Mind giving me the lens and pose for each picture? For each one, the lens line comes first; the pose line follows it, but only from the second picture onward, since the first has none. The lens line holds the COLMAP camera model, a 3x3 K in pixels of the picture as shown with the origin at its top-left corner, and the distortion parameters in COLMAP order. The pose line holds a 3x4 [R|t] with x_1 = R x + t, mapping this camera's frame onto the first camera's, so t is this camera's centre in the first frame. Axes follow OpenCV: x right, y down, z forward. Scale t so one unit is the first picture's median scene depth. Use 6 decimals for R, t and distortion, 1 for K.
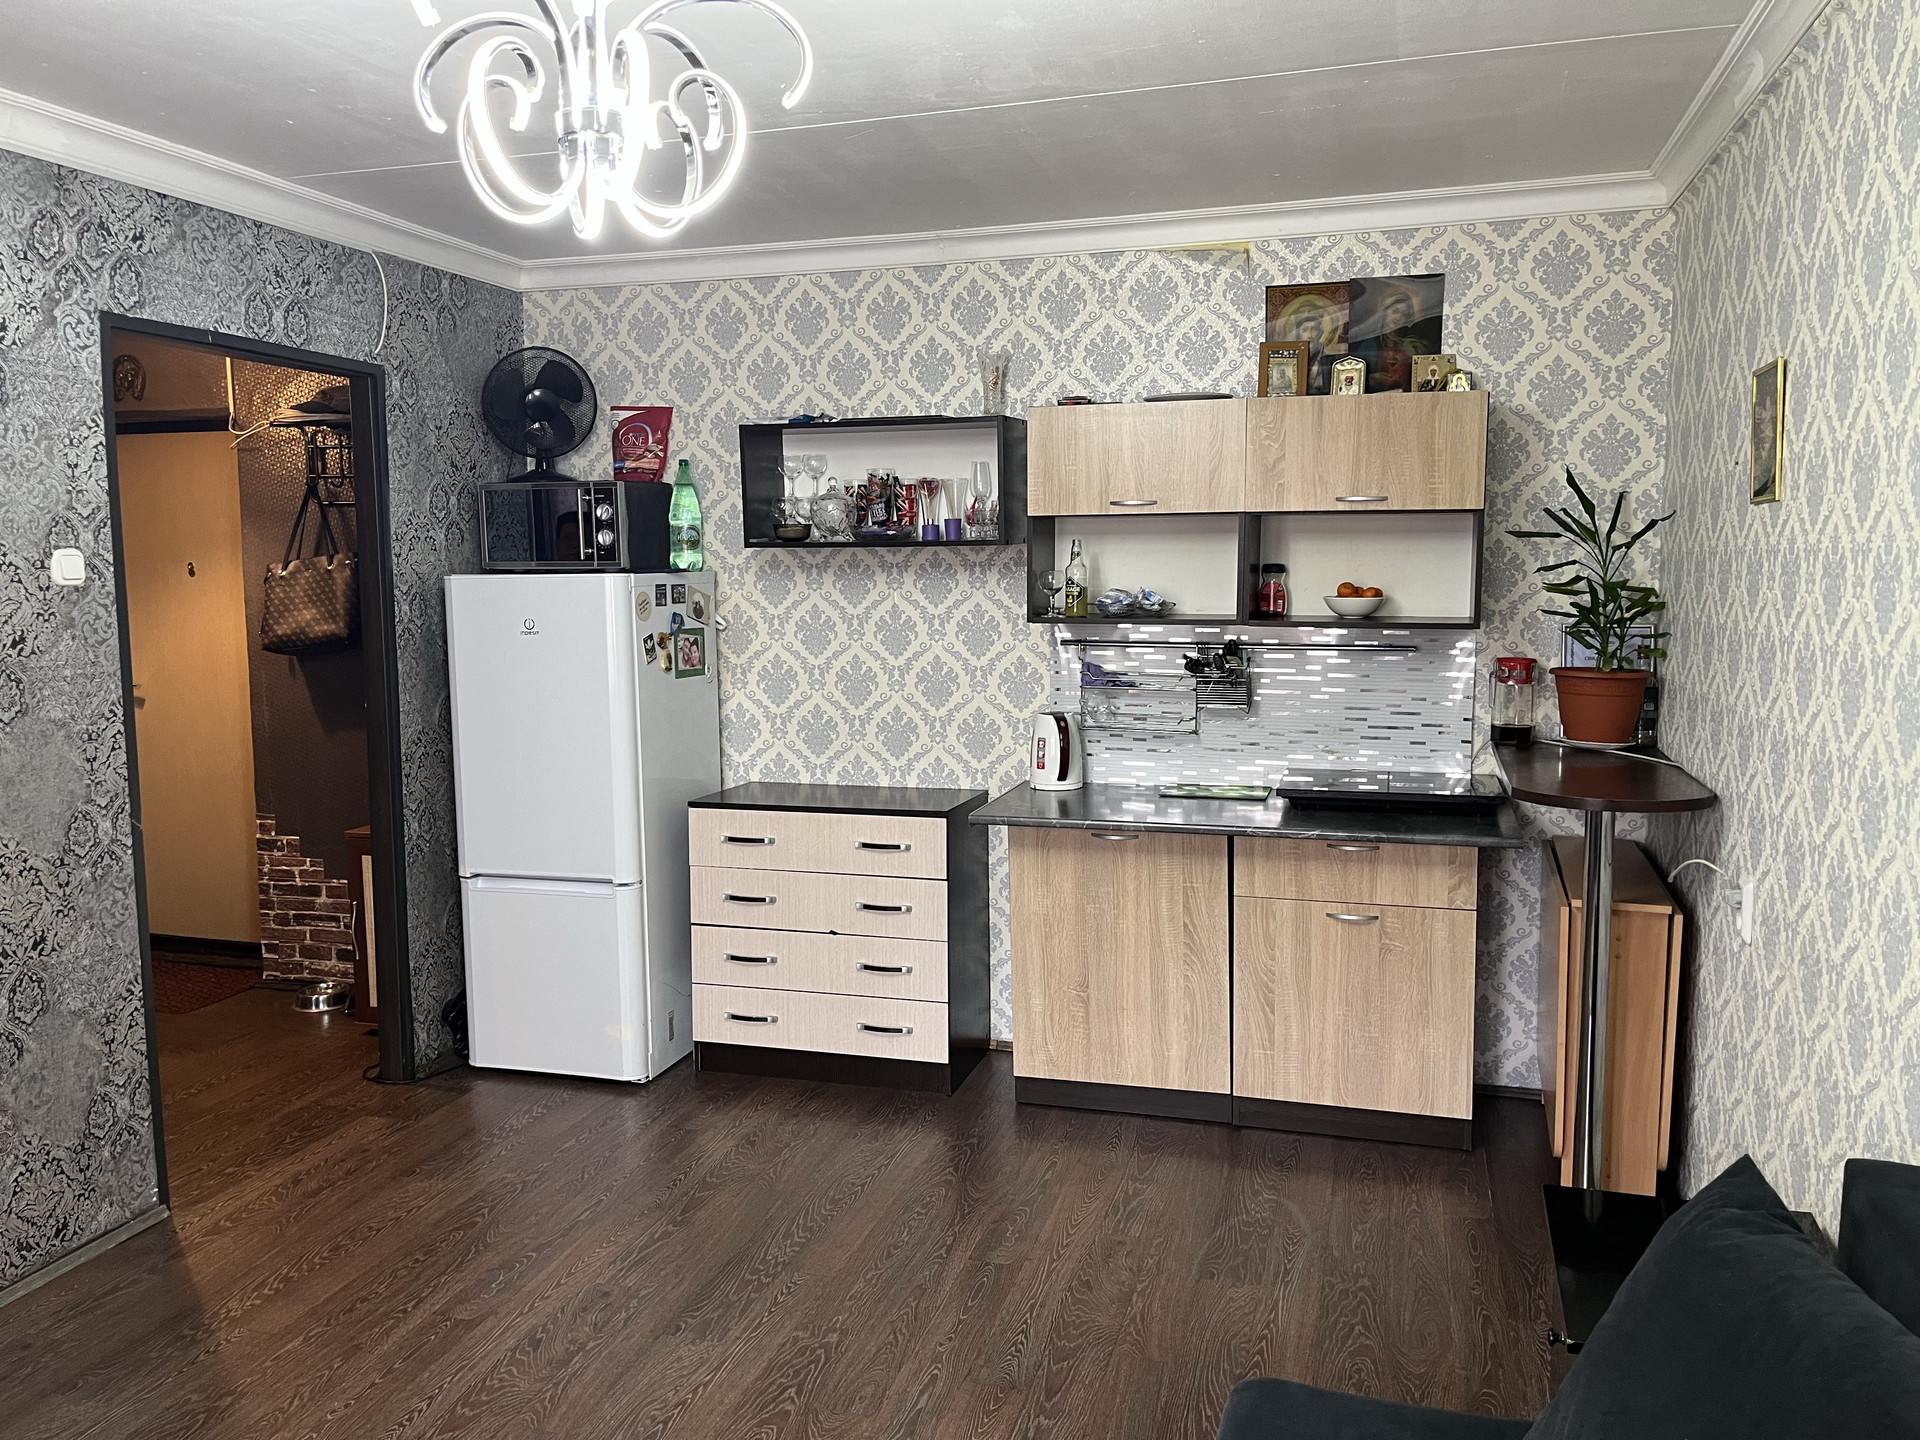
lens RADIAL K [[1451.0, 0, 968.9], [0, 1451.0, 709.4], [0, 0, 1]] dist [0.078221, -0.115054]
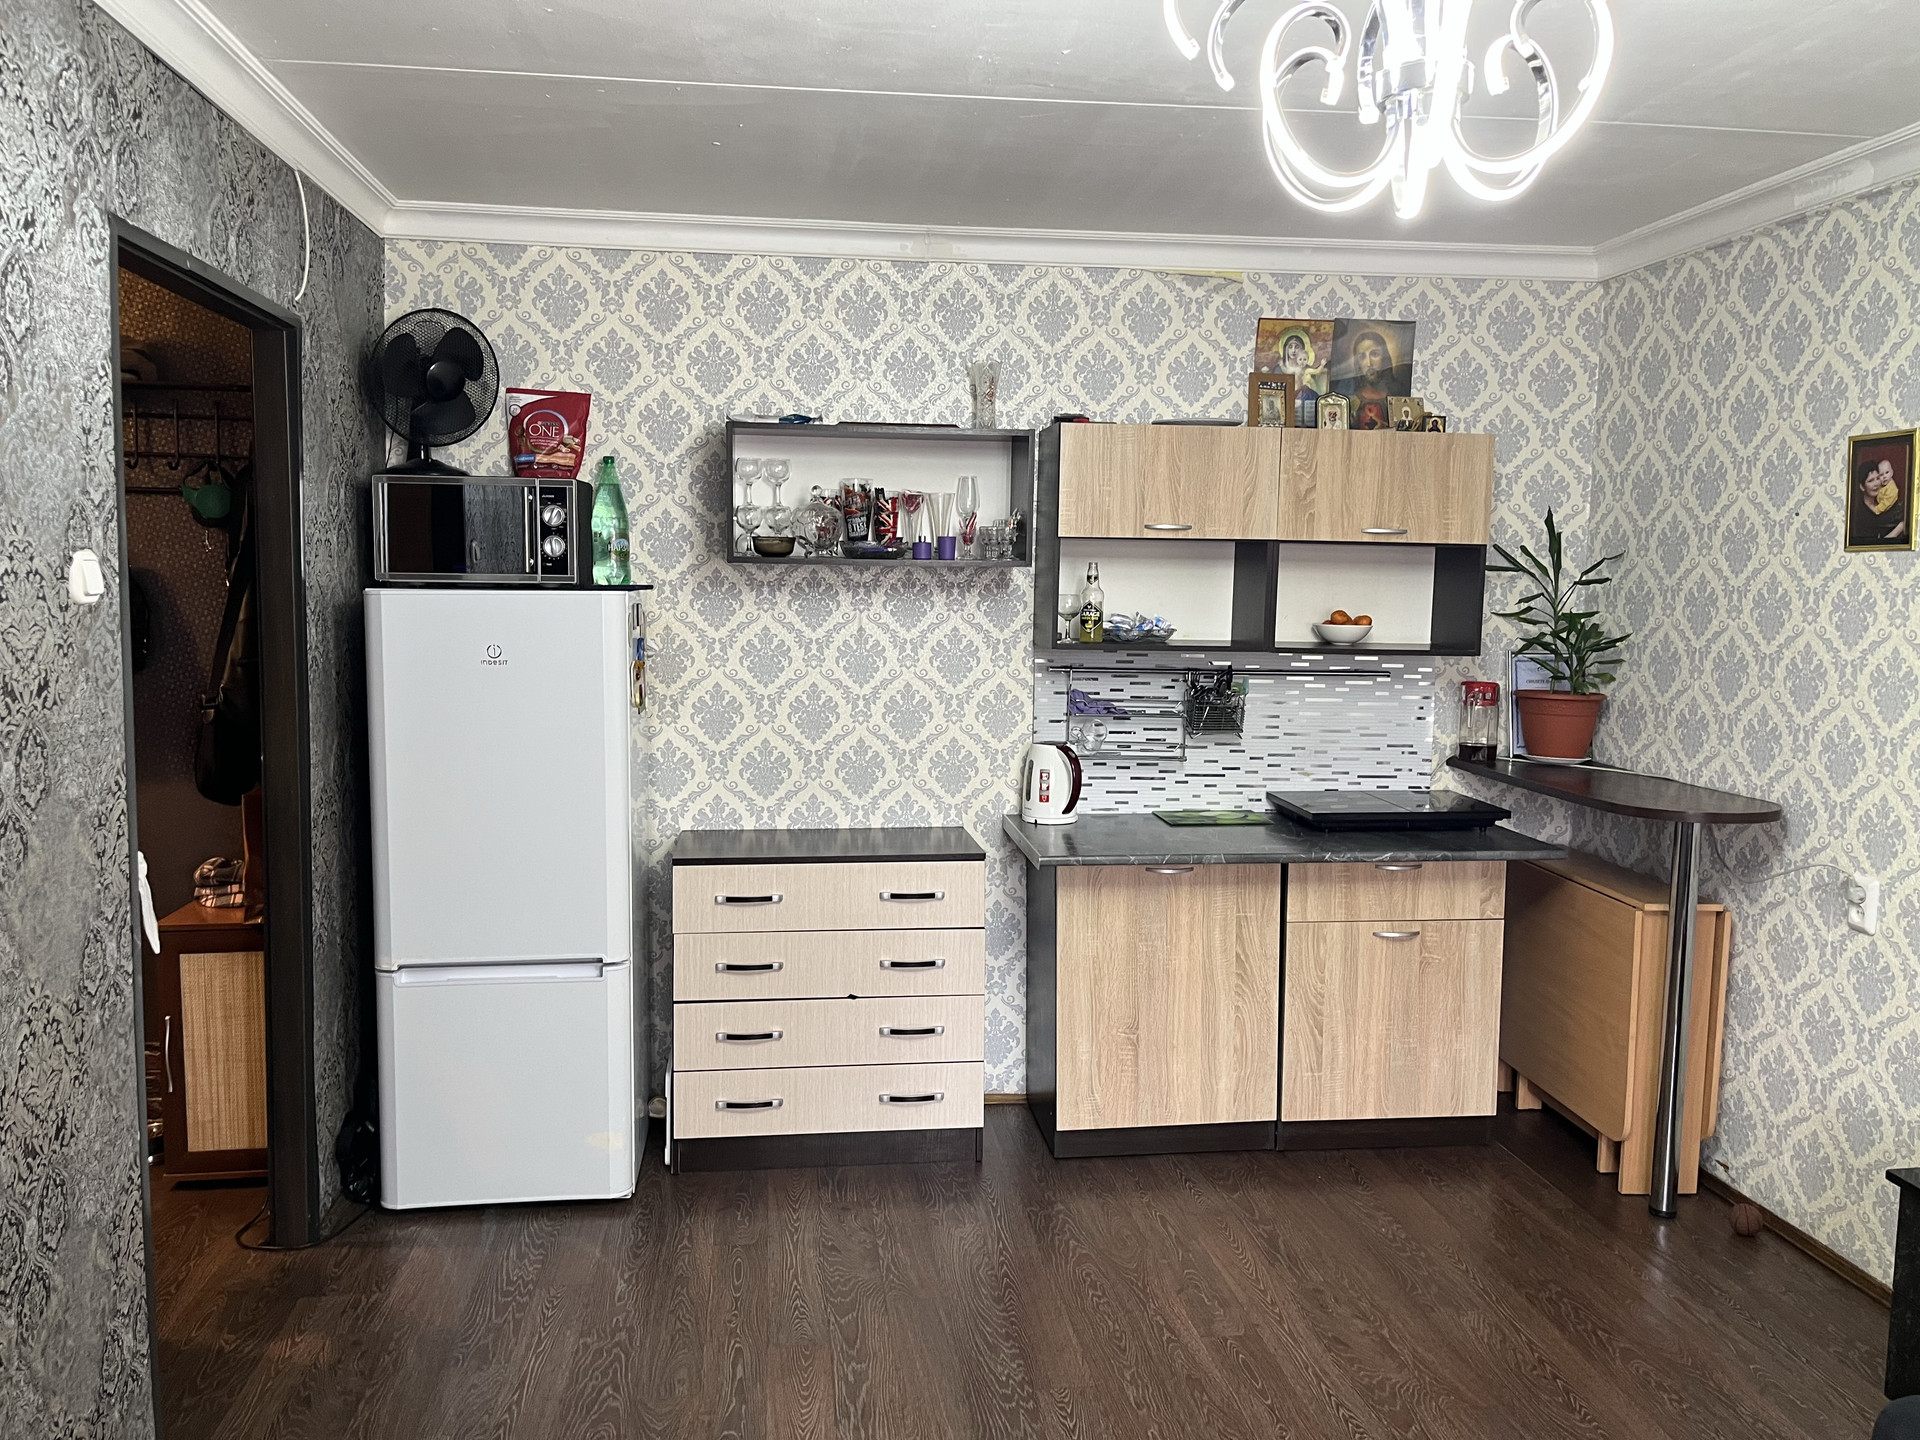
lens RADIAL K [[1446.8, 0, 948.3], [0, 1446.8, 705.0], [0, 0, 1]] dist [0.073649, -0.108701]
pose [[0.916220, -0.016607, 0.400332, -0.386235], [0.020904, 0.999761, -0.006369, -0.017950], [-0.400130, 0.014203, 0.916348, 0.155978]]
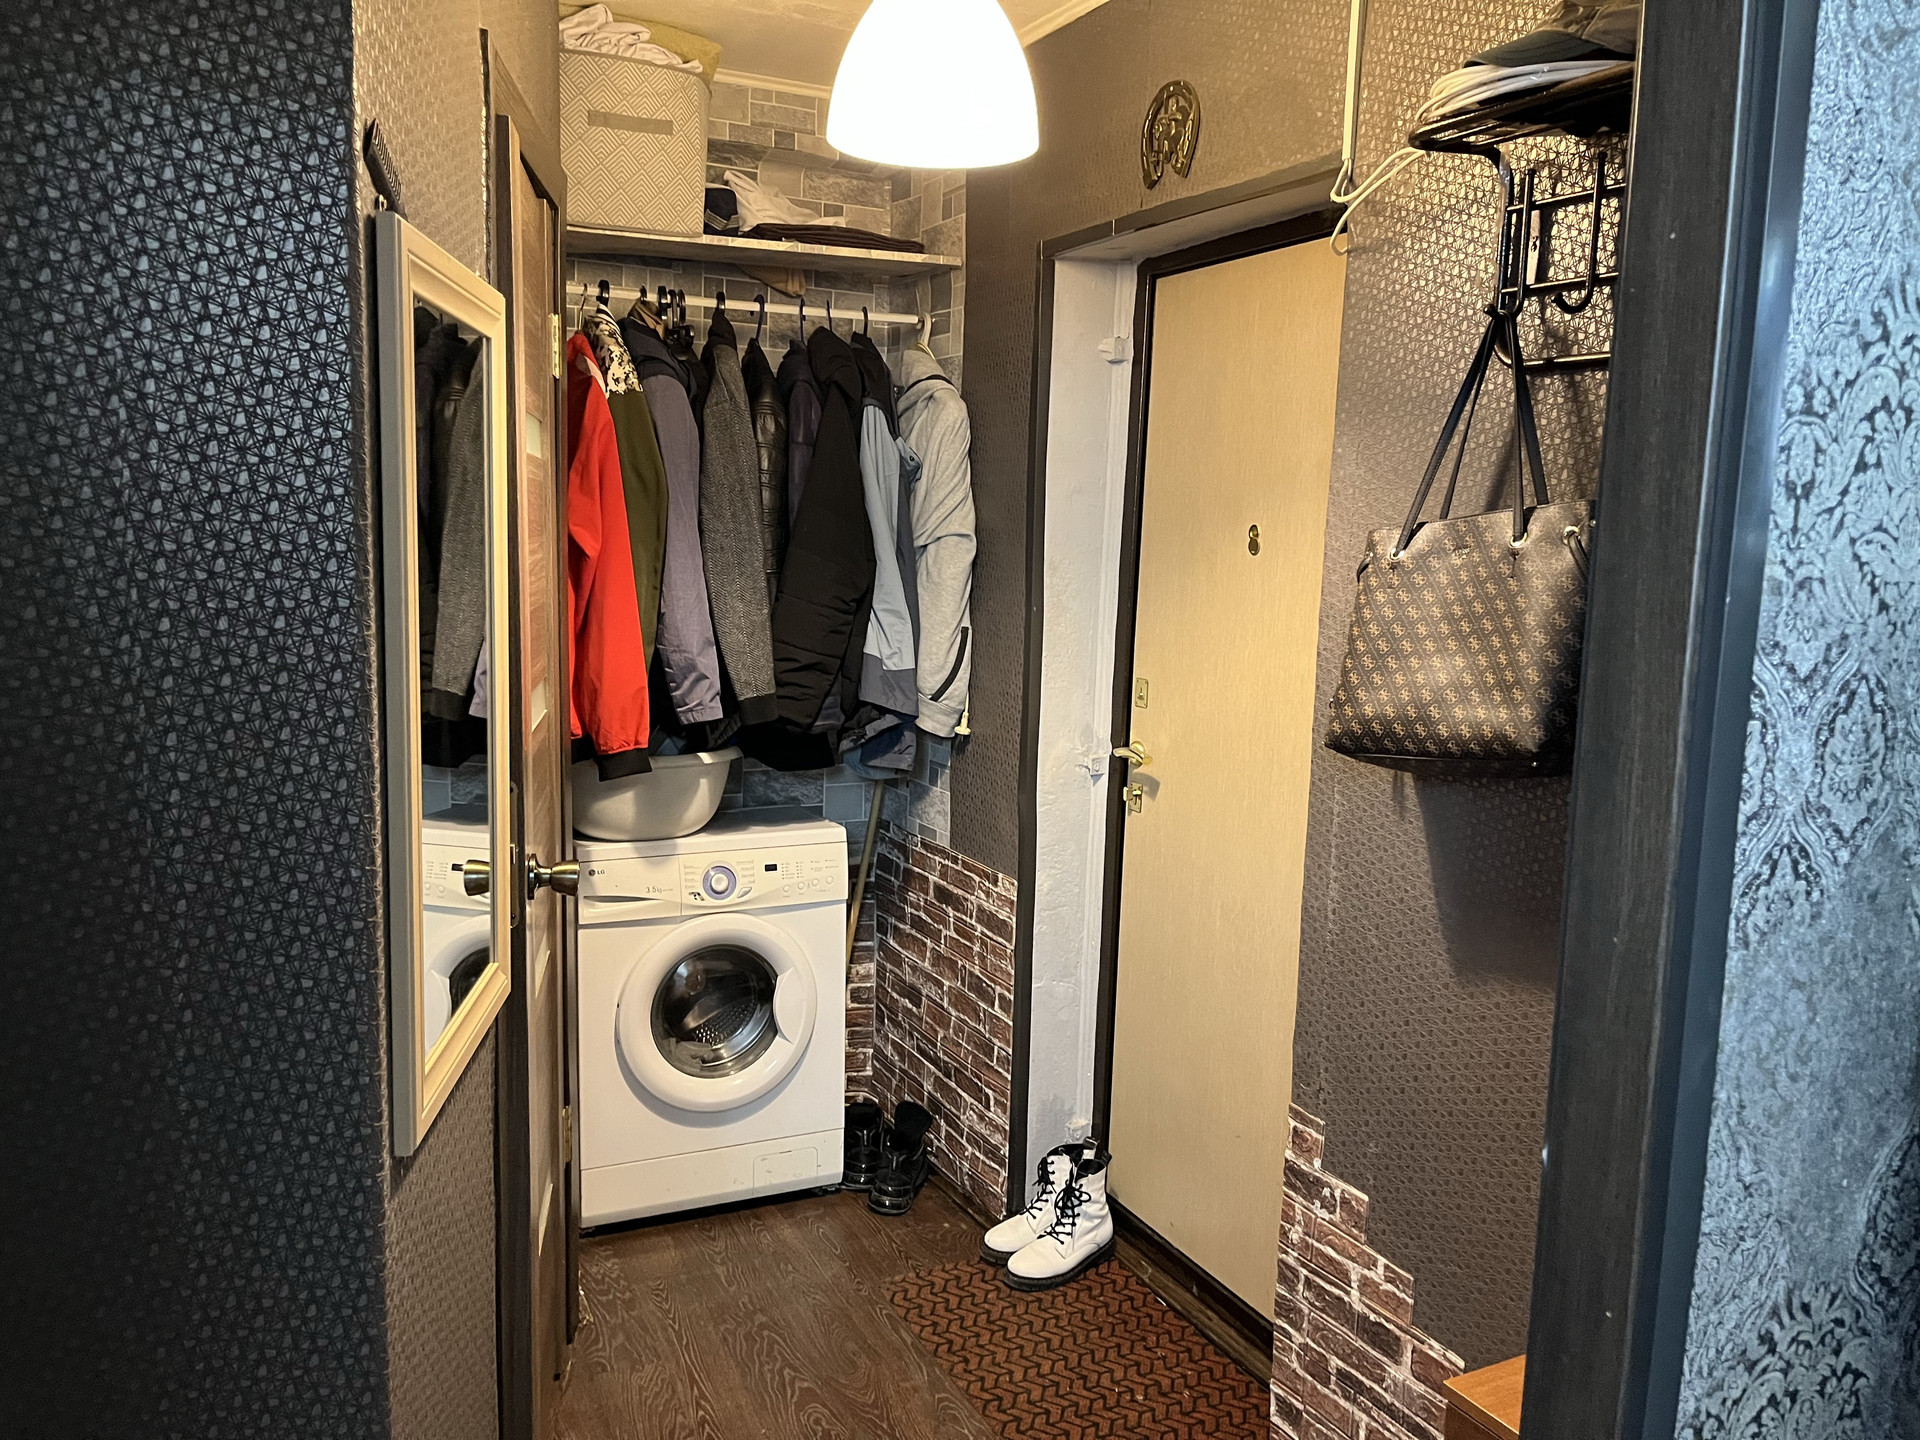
lens RADIAL K [[1446.8, 0, 948.3], [0, 1446.8, 705.0], [0, 0, 1]] dist [0.073649, -0.108701]
pose [[0.686244, 0.115473, -0.718147, -0.318723], [-0.107768, 0.992563, 0.056616, -0.073936], [0.719344, 0.038541, 0.693585, 0.769622]]
